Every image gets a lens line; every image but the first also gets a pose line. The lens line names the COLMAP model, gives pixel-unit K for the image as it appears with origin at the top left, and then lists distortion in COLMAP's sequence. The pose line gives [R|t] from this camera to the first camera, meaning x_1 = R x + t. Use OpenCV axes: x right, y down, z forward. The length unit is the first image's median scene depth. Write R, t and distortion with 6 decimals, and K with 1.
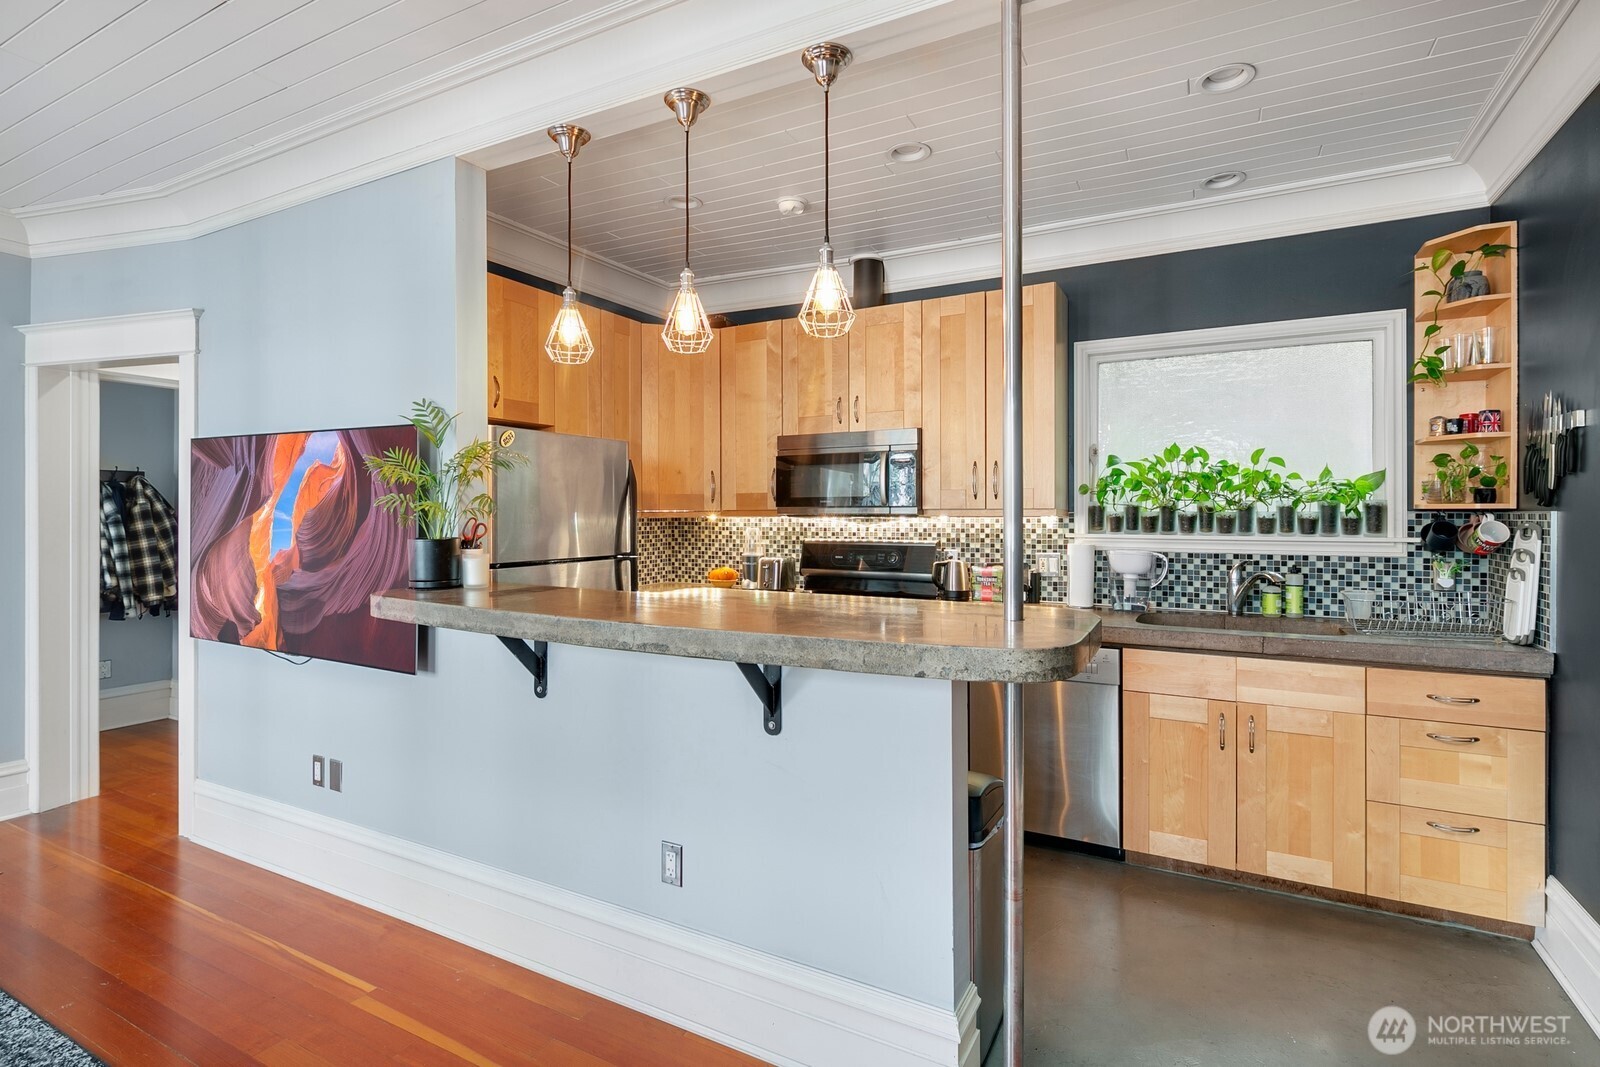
lens RADIAL K [[779.8, 0, 798.1], [0, 779.8, 507.6], [0, 0, 1]] dist [0.002041, -0.002093]
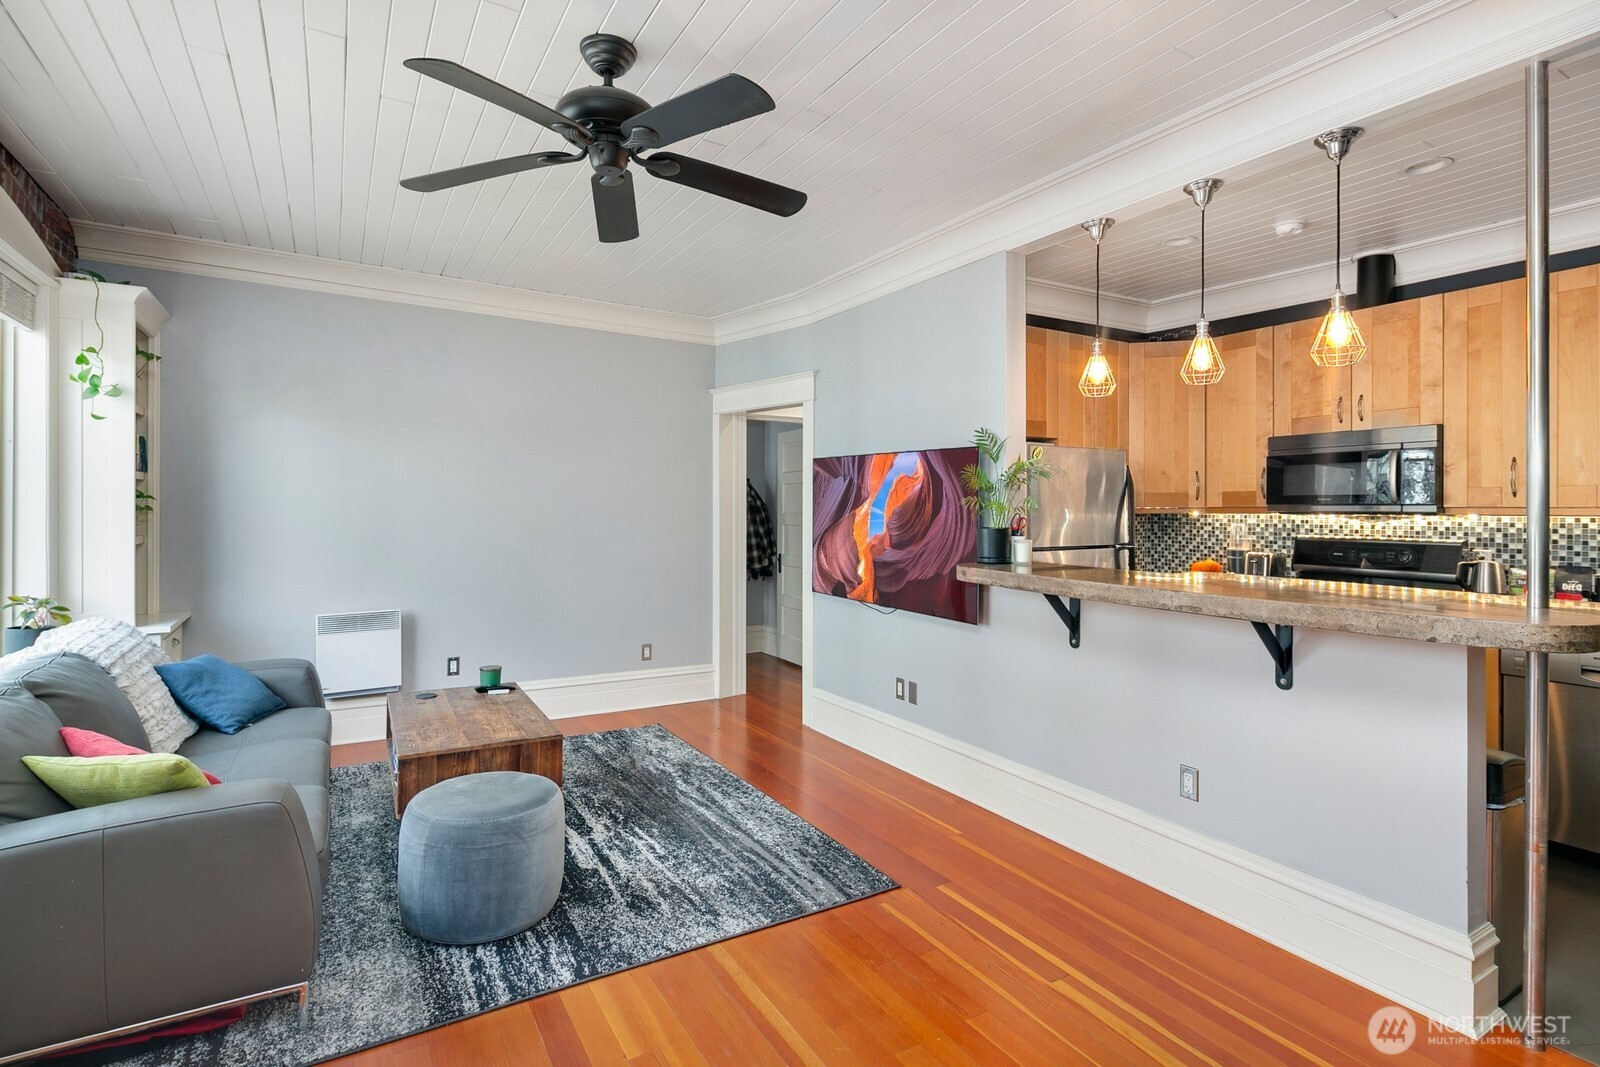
lens RADIAL K [[779.8, 0, 798.1], [0, 779.8, 507.6], [0, 0, 1]] dist [0.002041, -0.002093]
pose [[0.857548, 0.003703, -0.514390, -0.034275], [0.000361, 0.999970, 0.007800, -0.006006], [0.514403, -0.006874, 0.857521, -0.280474]]
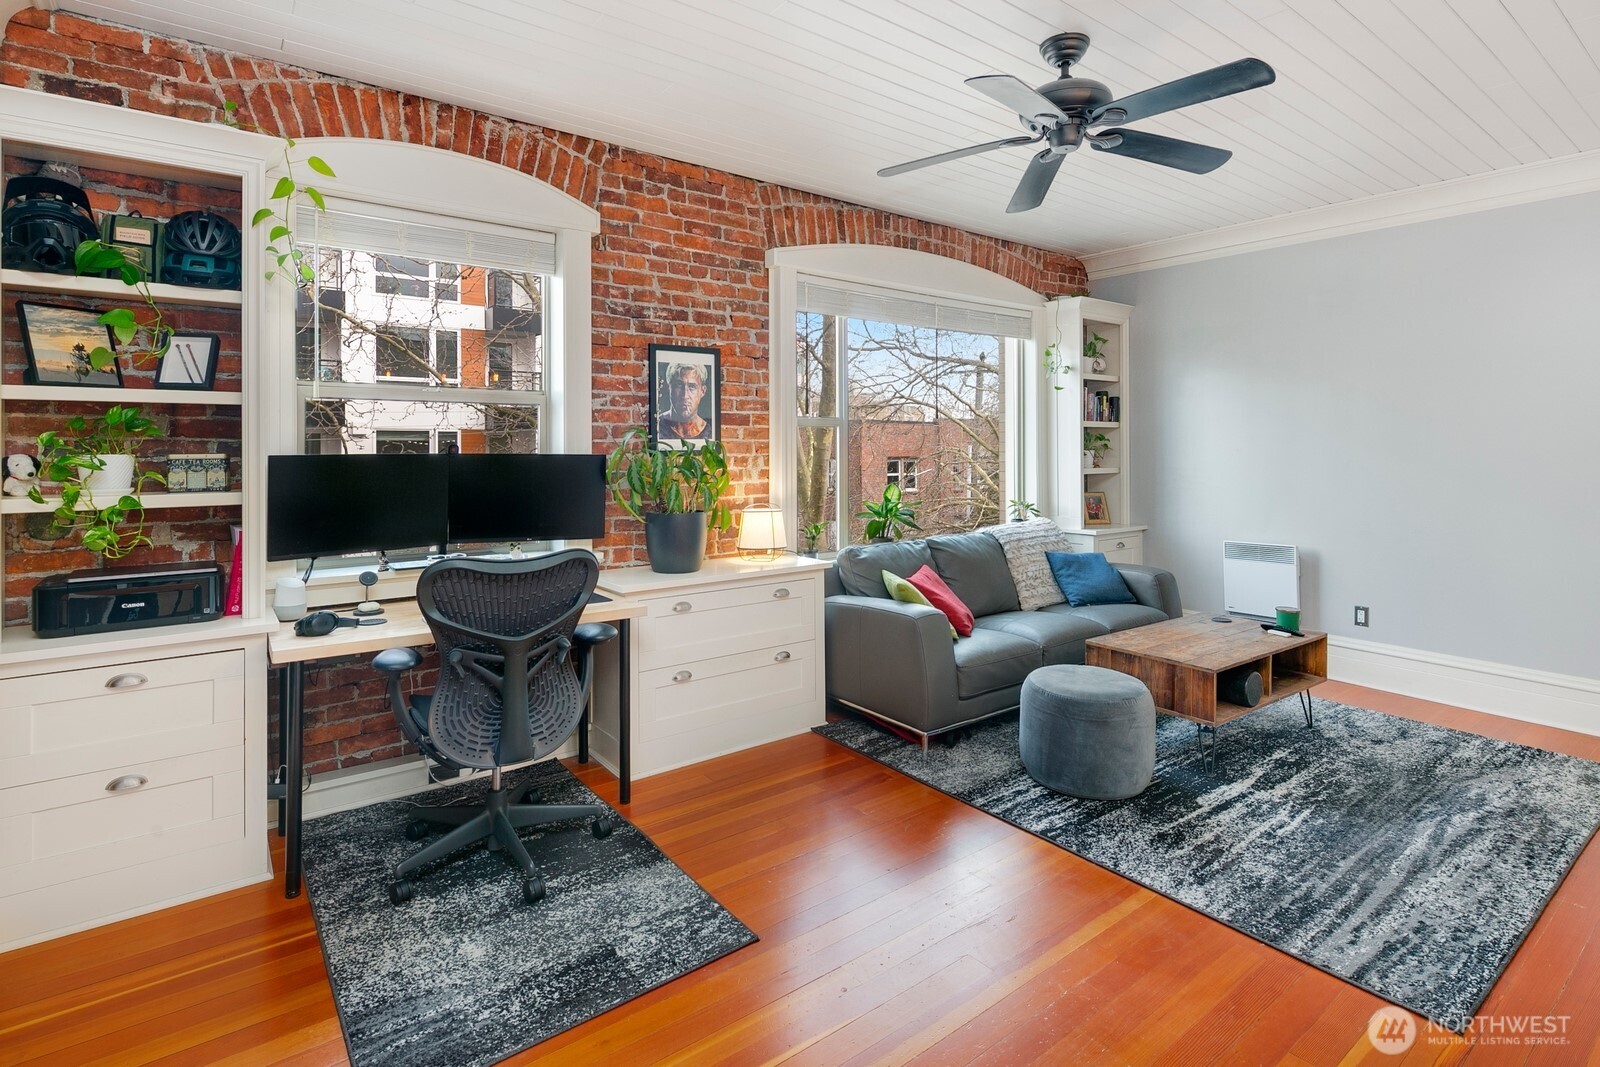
lens RADIAL K [[789.1, 0, 802.9], [0, 789.1, 449.8], [0, 0, 1]] dist [0.000569, -0.001379]
pose [[-0.417077, 0.001460, -0.908870, 0.307858], [0.011461, 0.999928, -0.003653, 0.005789], [0.908799, -0.011940, -0.417064, 0.315595]]
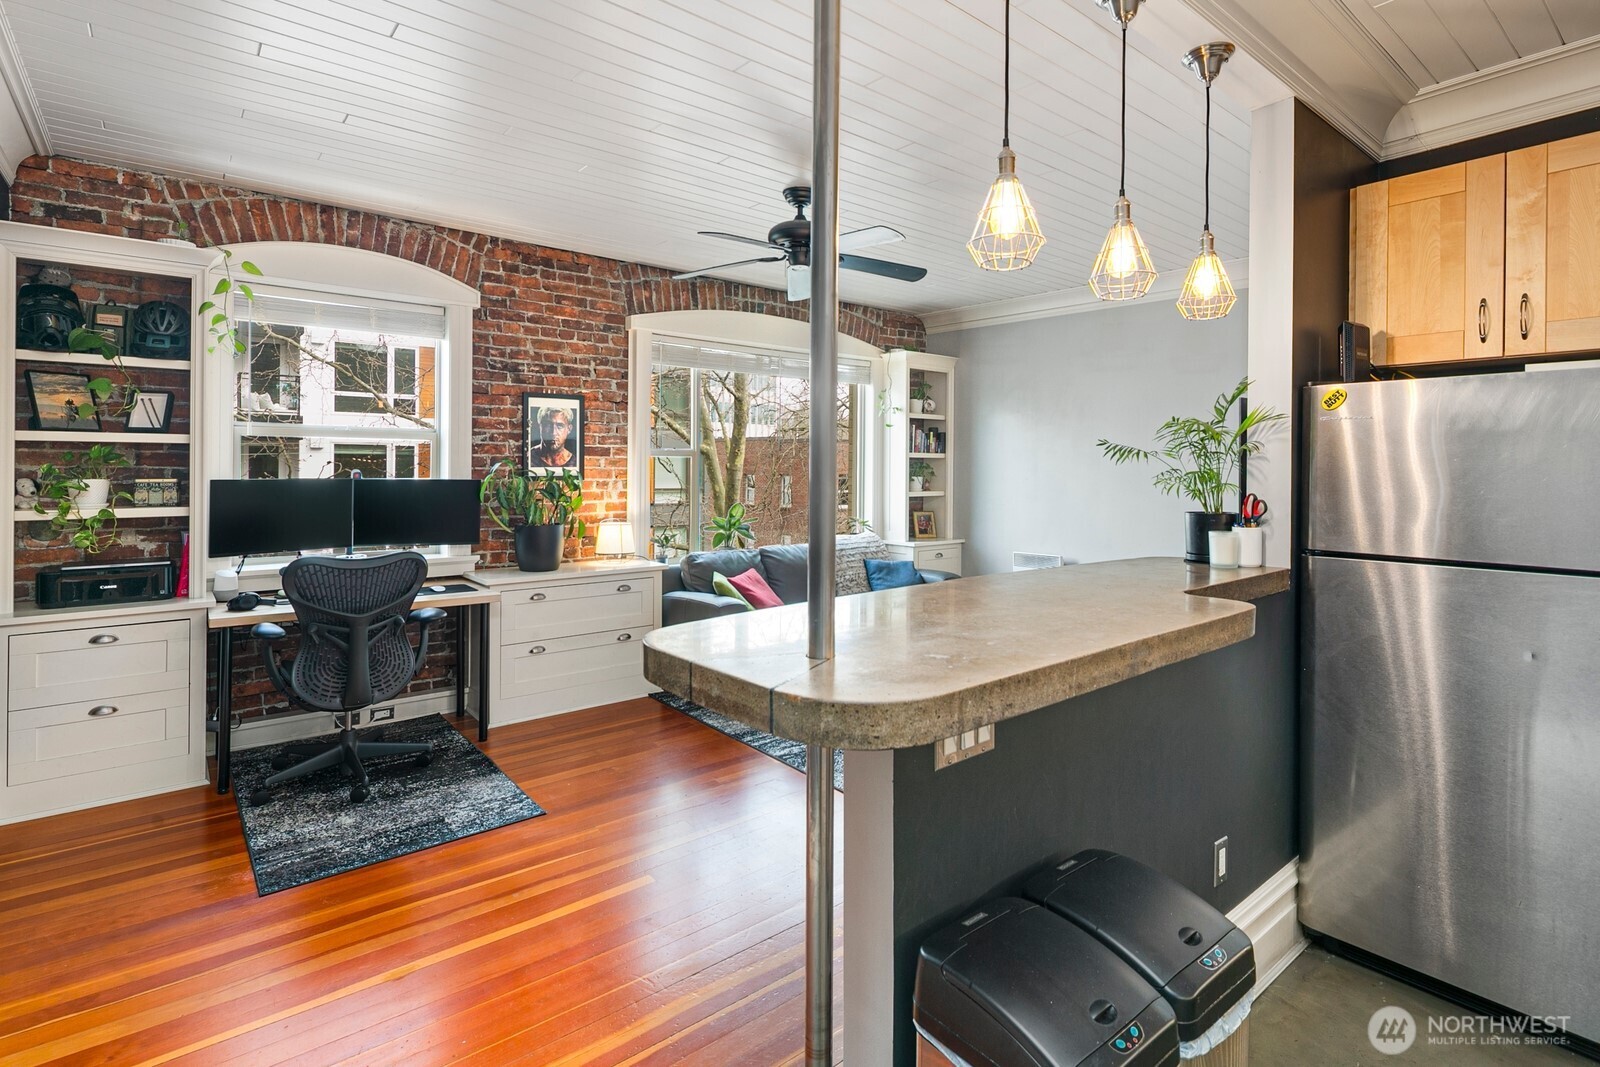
lens RADIAL K [[780.6, 0, 806.4], [0, 780.6, 468.4], [0, 0, 1]] dist [-0.000041, -0.001416]
pose [[-0.379619, 0.000181, -0.925143, 0.489989], [-0.000165, 1.000000, 0.000263, -0.013819], [0.925143, 0.000253, -0.379619, 0.658588]]
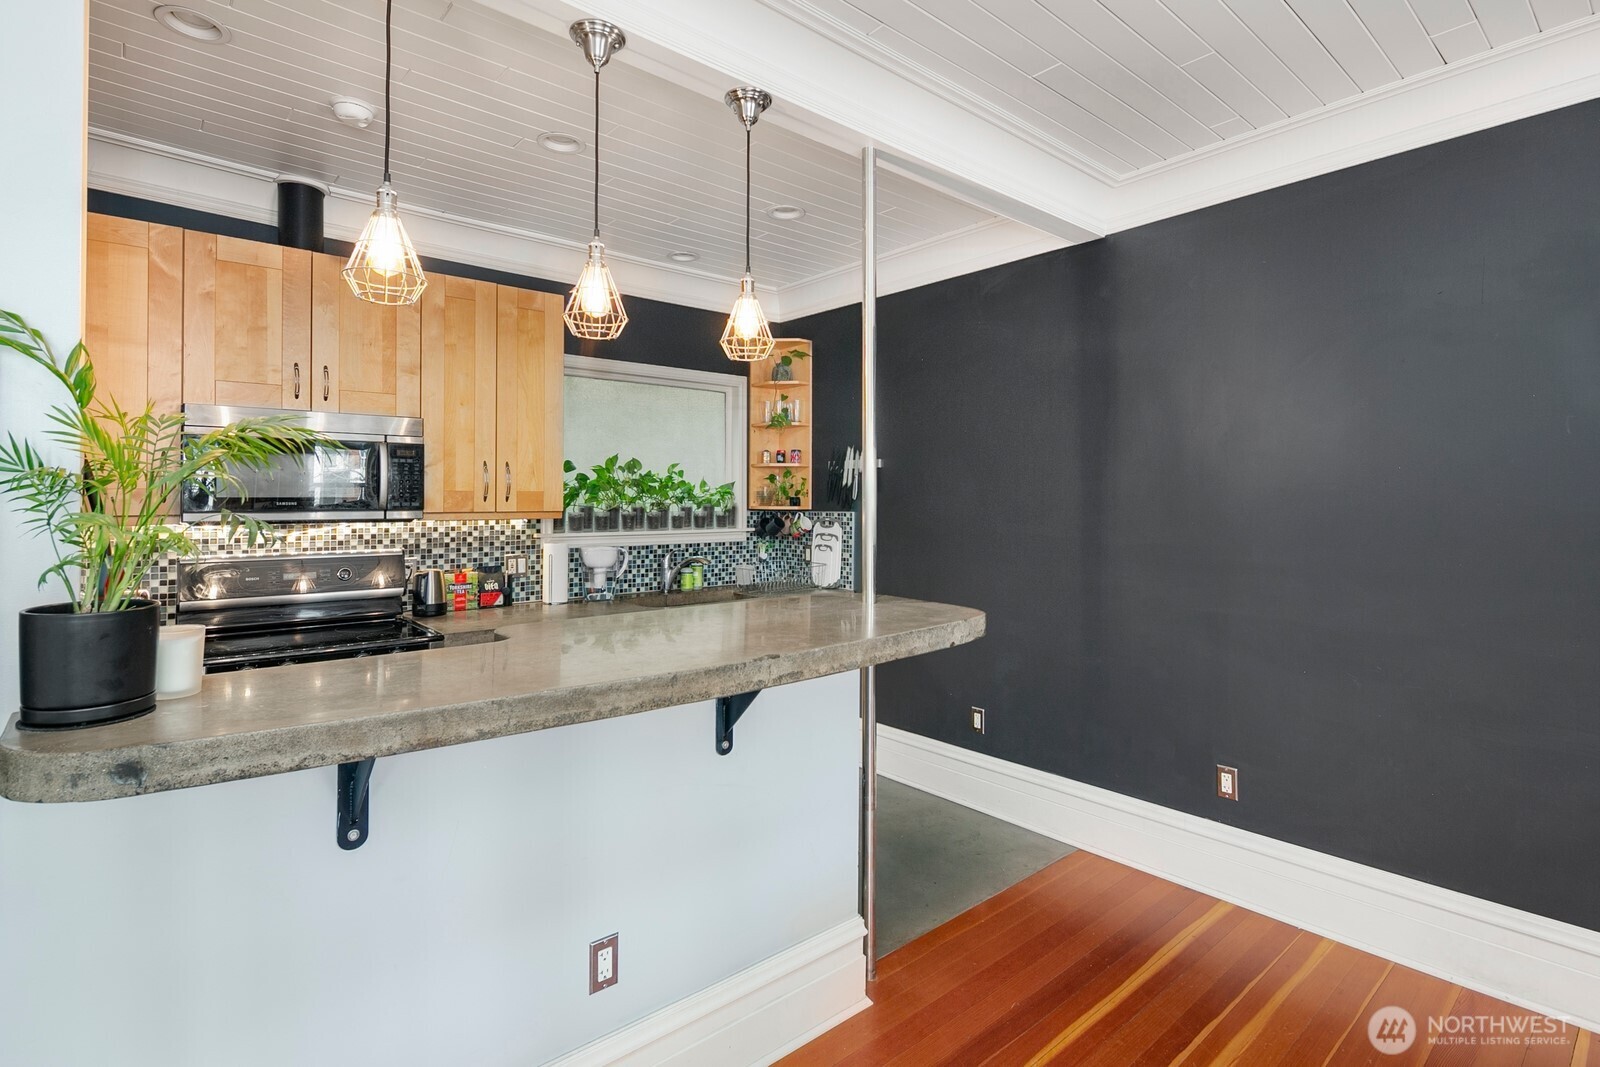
lens RADIAL K [[780.8, 0, 805.7], [0, 780.8, 484.8], [0, 0, 1]] dist [0.001667, -0.000213]
pose [[0.354490, 0.017442, 0.934897, -0.545499], [-0.008685, 0.999844, -0.015361, -0.020991], [-0.935019, -0.002674, 0.354587, 0.325929]]
